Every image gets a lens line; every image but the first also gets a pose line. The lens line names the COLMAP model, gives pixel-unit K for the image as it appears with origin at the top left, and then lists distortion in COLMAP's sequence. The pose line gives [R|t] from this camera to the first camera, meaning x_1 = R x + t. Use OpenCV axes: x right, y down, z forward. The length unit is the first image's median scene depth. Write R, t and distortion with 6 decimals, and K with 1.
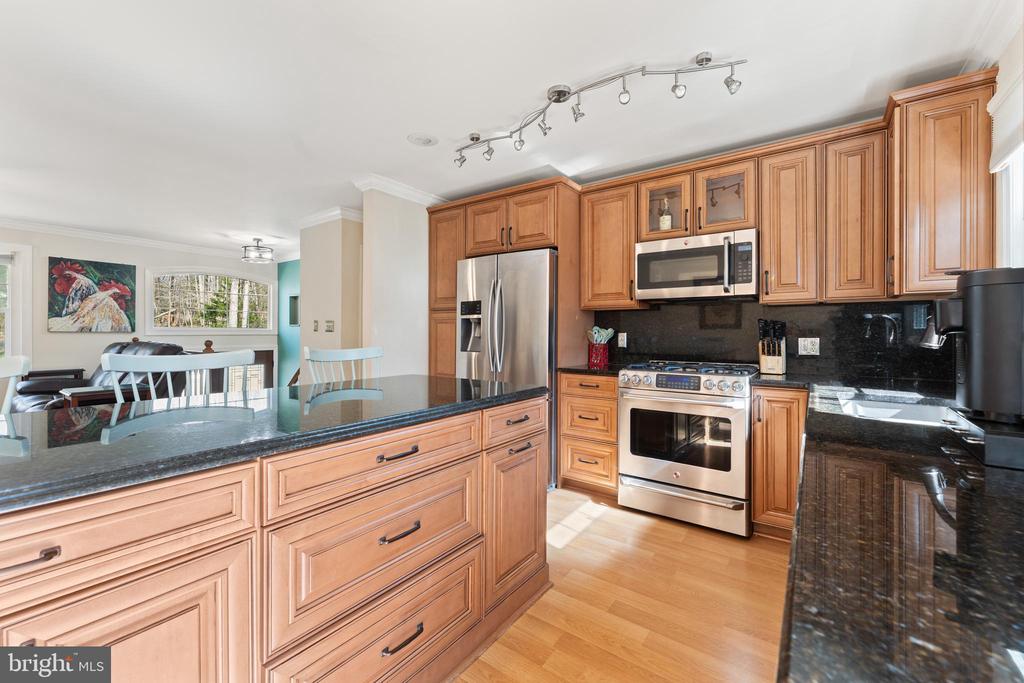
lens RADIAL K [[415.6, 0, 508.0], [0, 415.6, 331.6], [0, 0, 1]] dist [-0.002270, 0.000056]
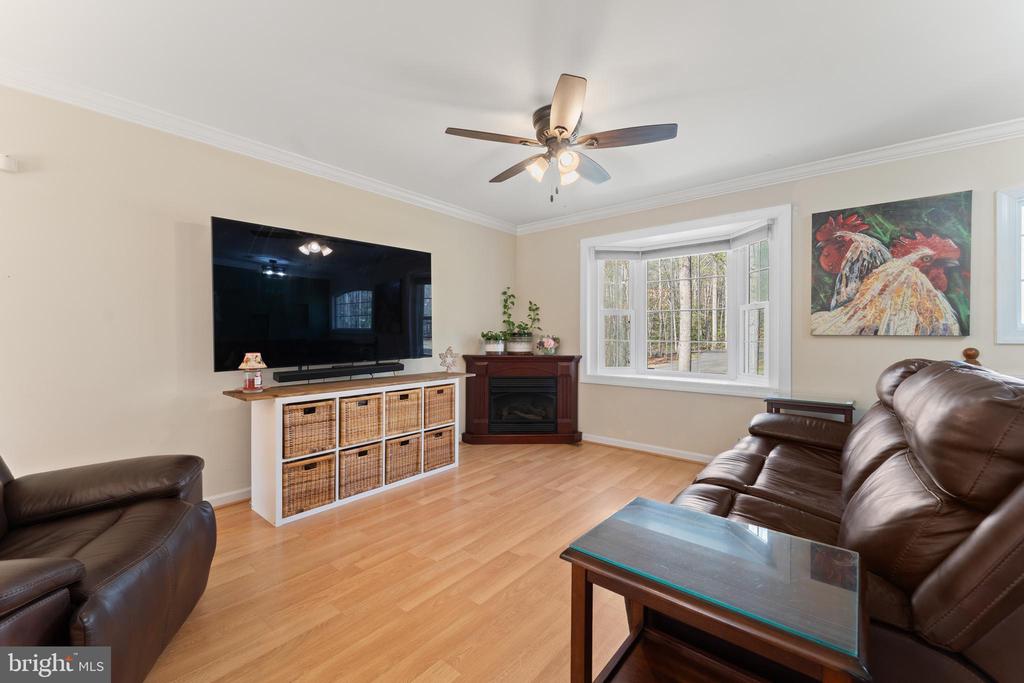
lens RADIAL K [[415.6, 0, 503.8], [0, 415.6, 337.5], [0, 0, 1]] dist [-0.002270, 0.000056]
pose [[-0.083756, 0.002398, -0.996483, -0.723784], [-0.003396, 0.999991, 0.002692, 0.005320], [0.996481, 0.003610, -0.083747, 0.951673]]
